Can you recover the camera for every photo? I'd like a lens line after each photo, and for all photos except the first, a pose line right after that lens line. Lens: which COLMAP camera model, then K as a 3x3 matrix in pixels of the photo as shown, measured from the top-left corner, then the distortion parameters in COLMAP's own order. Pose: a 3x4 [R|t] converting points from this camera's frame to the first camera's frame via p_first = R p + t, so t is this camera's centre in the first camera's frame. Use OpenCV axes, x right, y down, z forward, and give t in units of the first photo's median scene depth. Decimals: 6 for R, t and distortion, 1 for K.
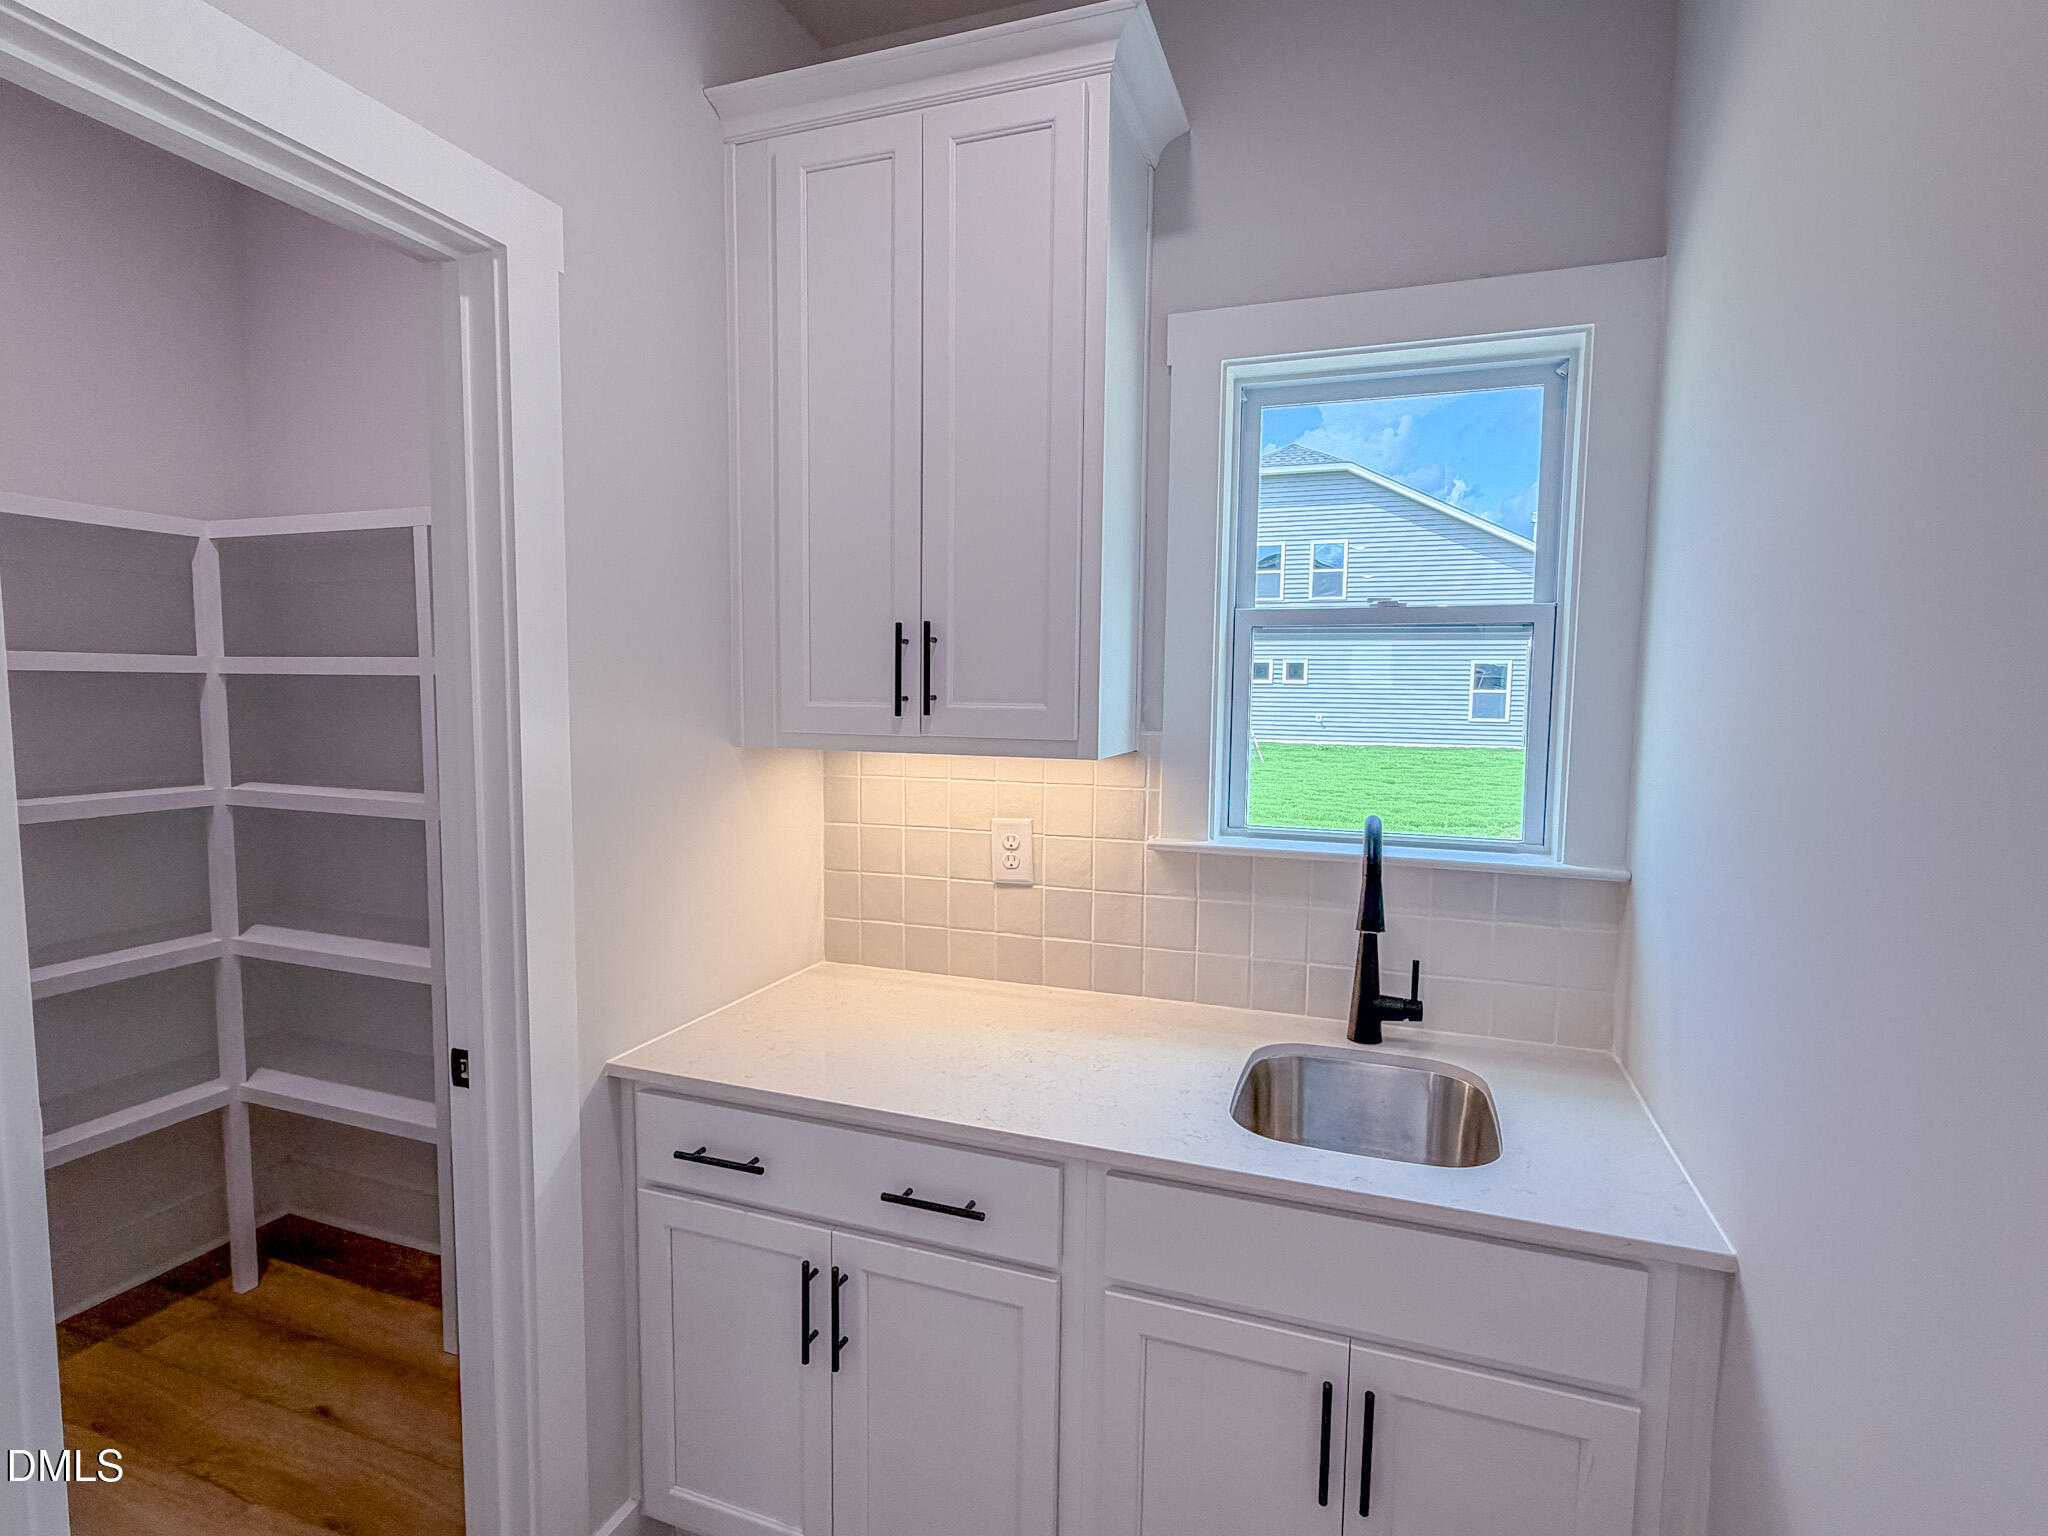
lens RADIAL K [[1016.2, 0, 1016.7], [0, 1016.2, 773.4], [0, 0, 1]] dist [-0.000174, 0.000033]
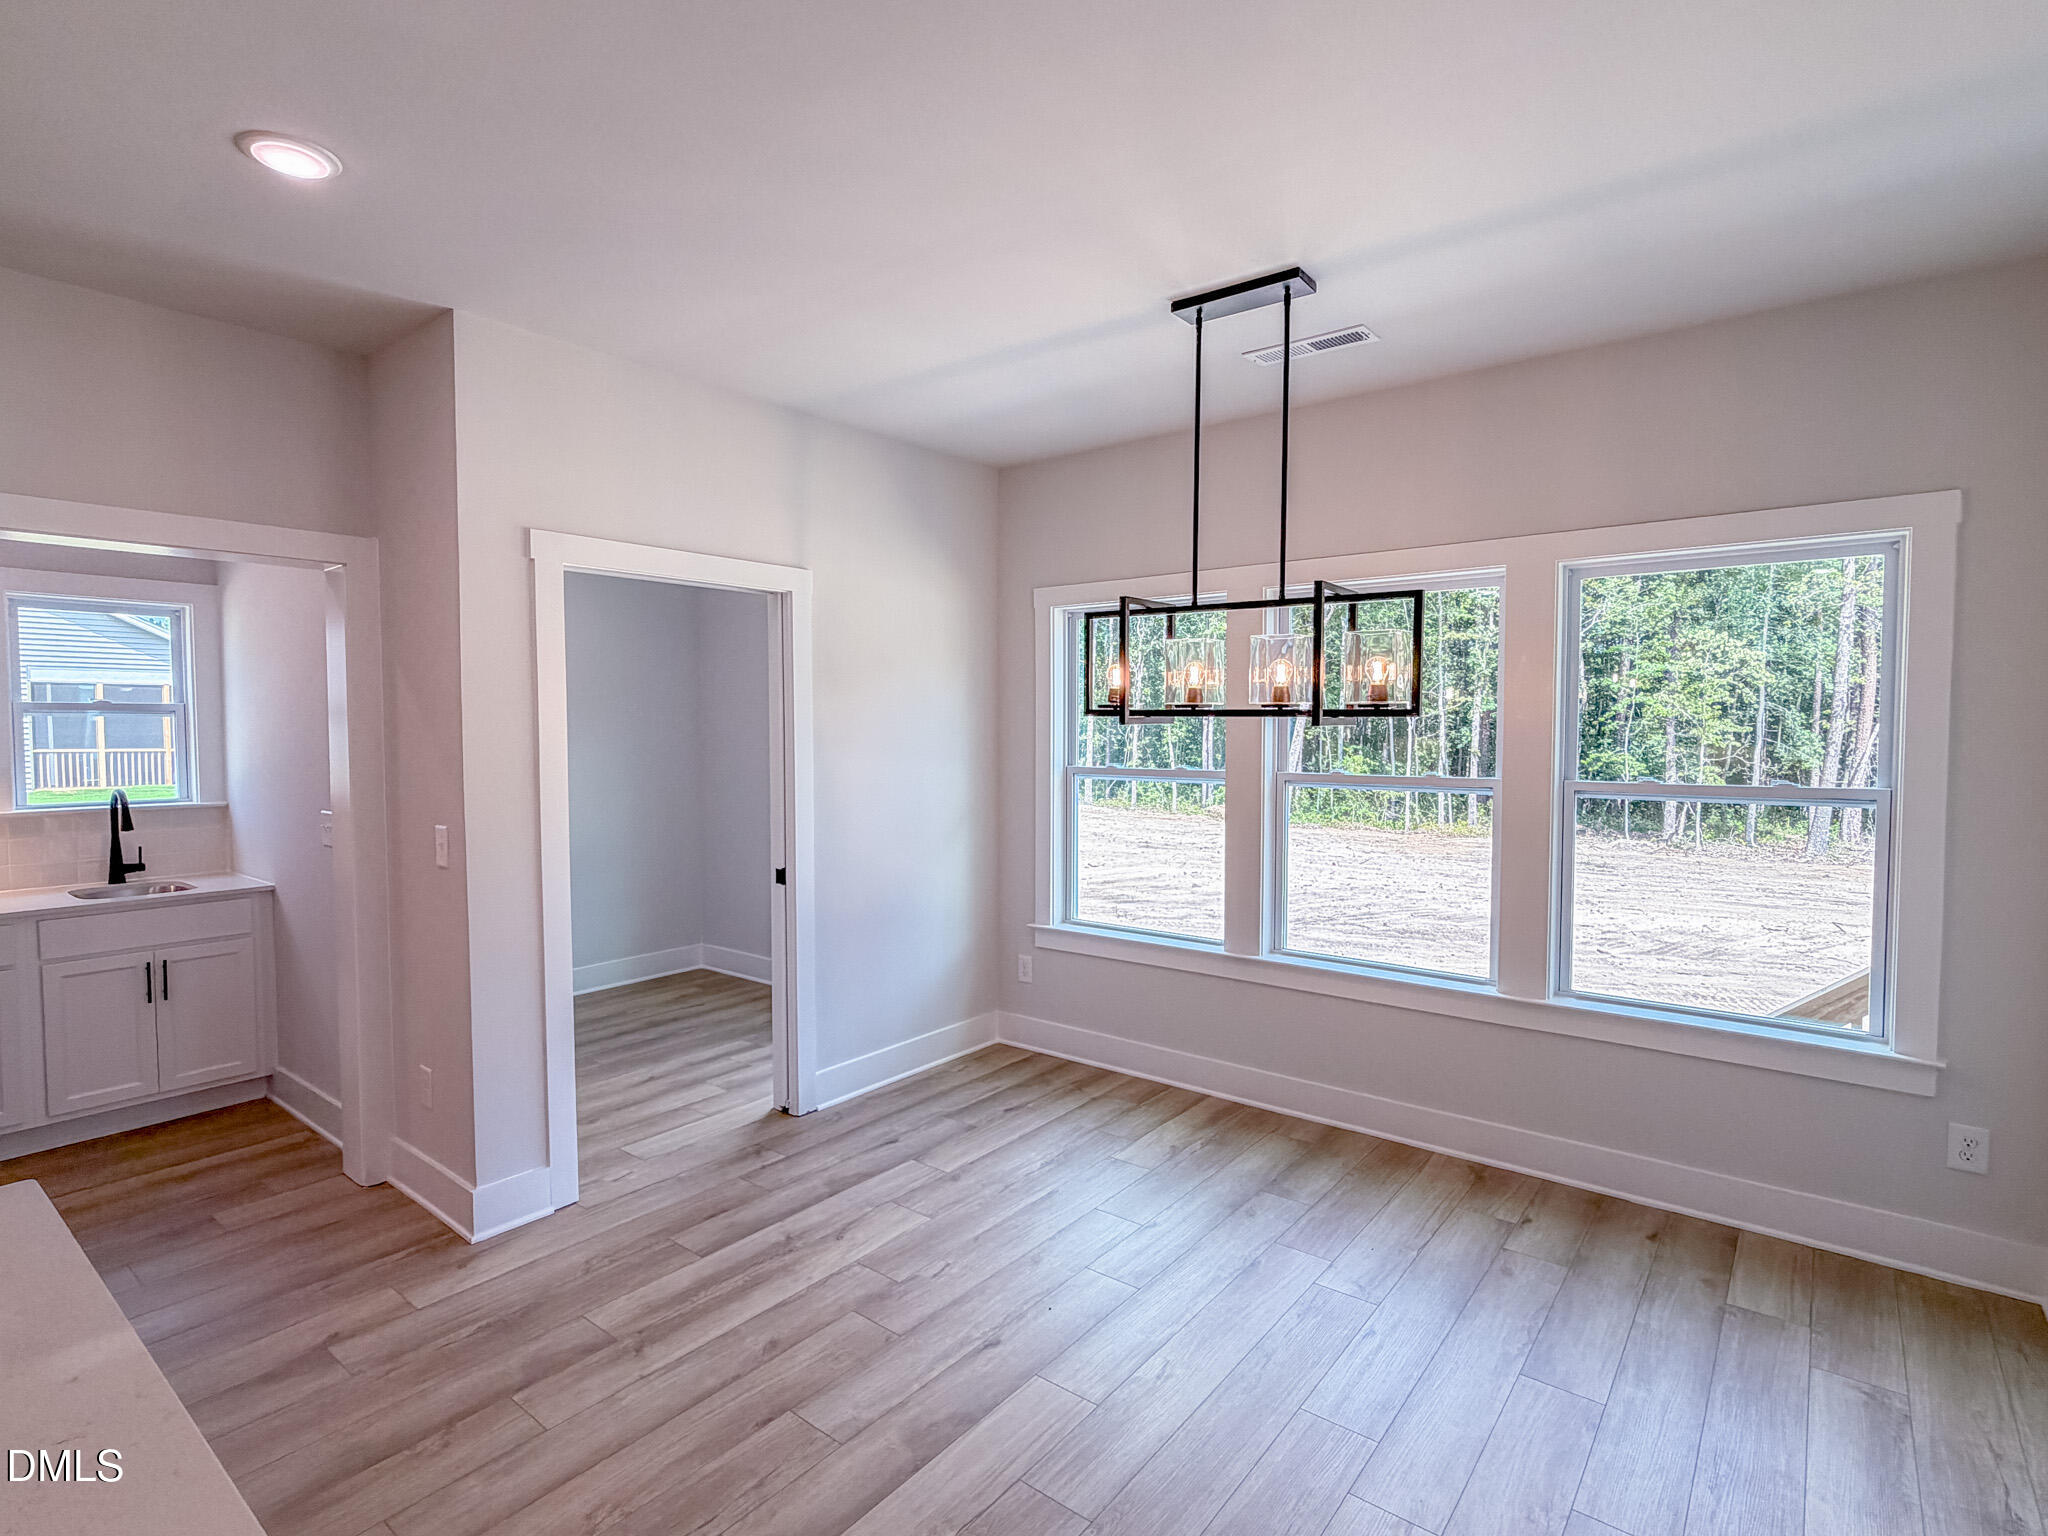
lens RADIAL K [[1016.2, 0, 1023.2], [0, 1016.2, 763.2], [0, 0, 1]] dist [-0.000174, 0.000033]
pose [[0.309601, -0.046871, 0.949711, -1.292535], [0.085942, 0.996076, 0.021142, 0.112932], [-0.946975, 0.075075, 0.312414, -1.844566]]
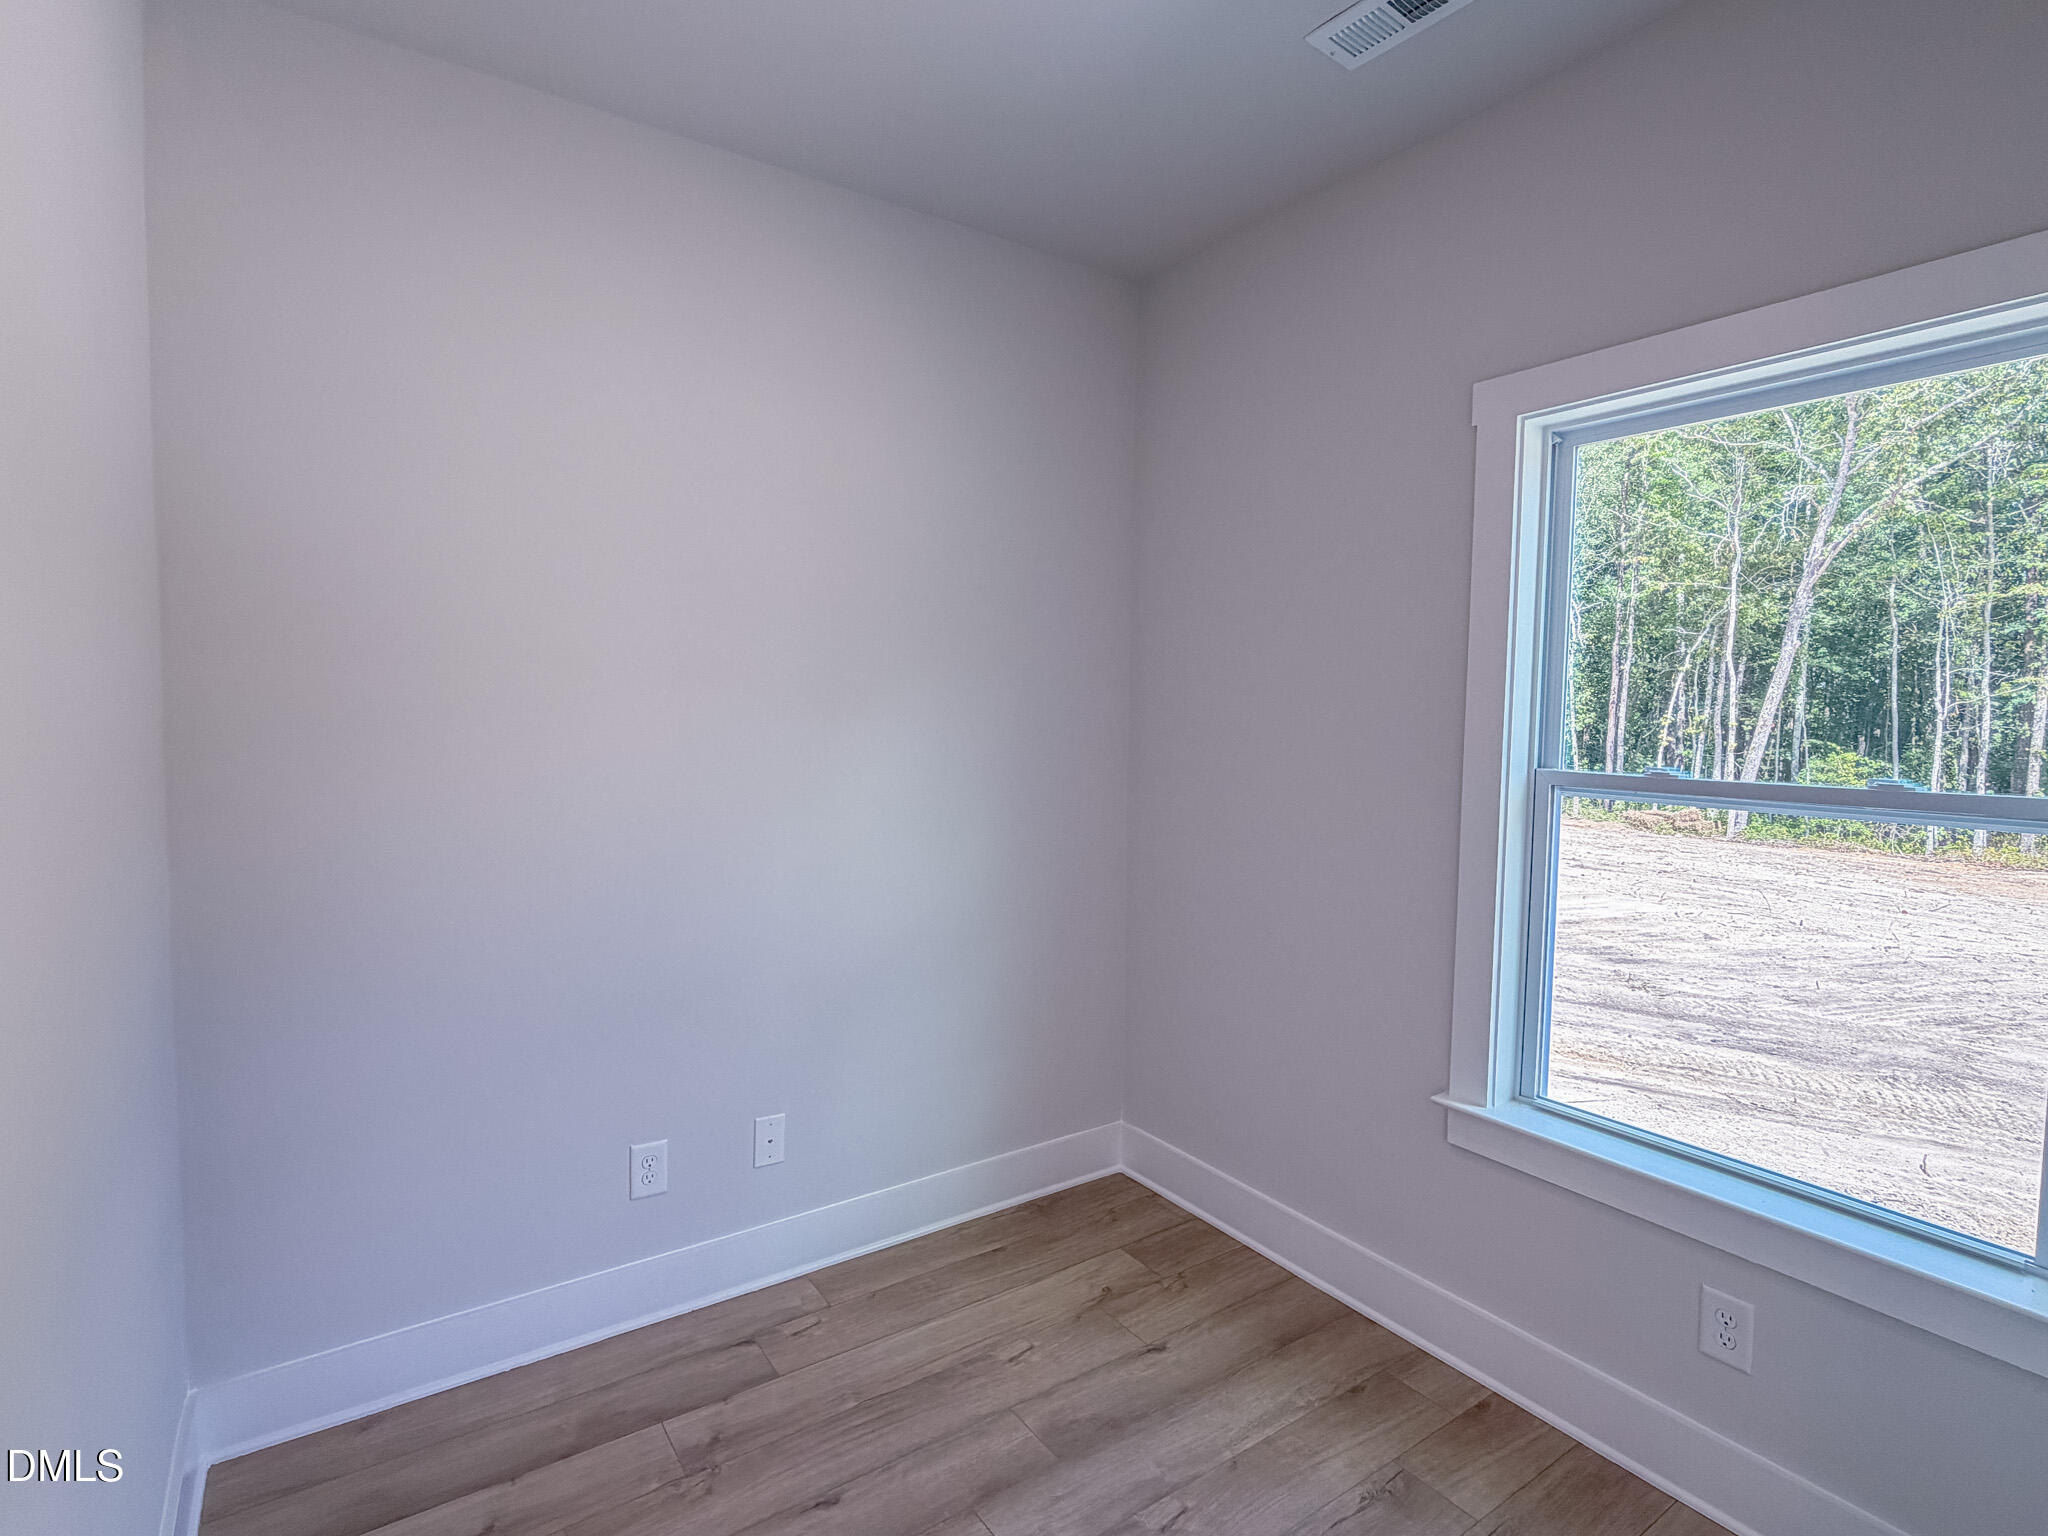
lens RADIAL K [[1016.2, 0, 1015.4], [0, 1016.2, 765.9], [0, 0, 1]] dist [-0.000174, 0.000033]
pose [[0.580663, -0.052201, 0.812469, 0.296640], [0.064518, 0.997754, 0.017996, 0.050507], [-0.811584, 0.041969, 0.582727, -0.433900]]
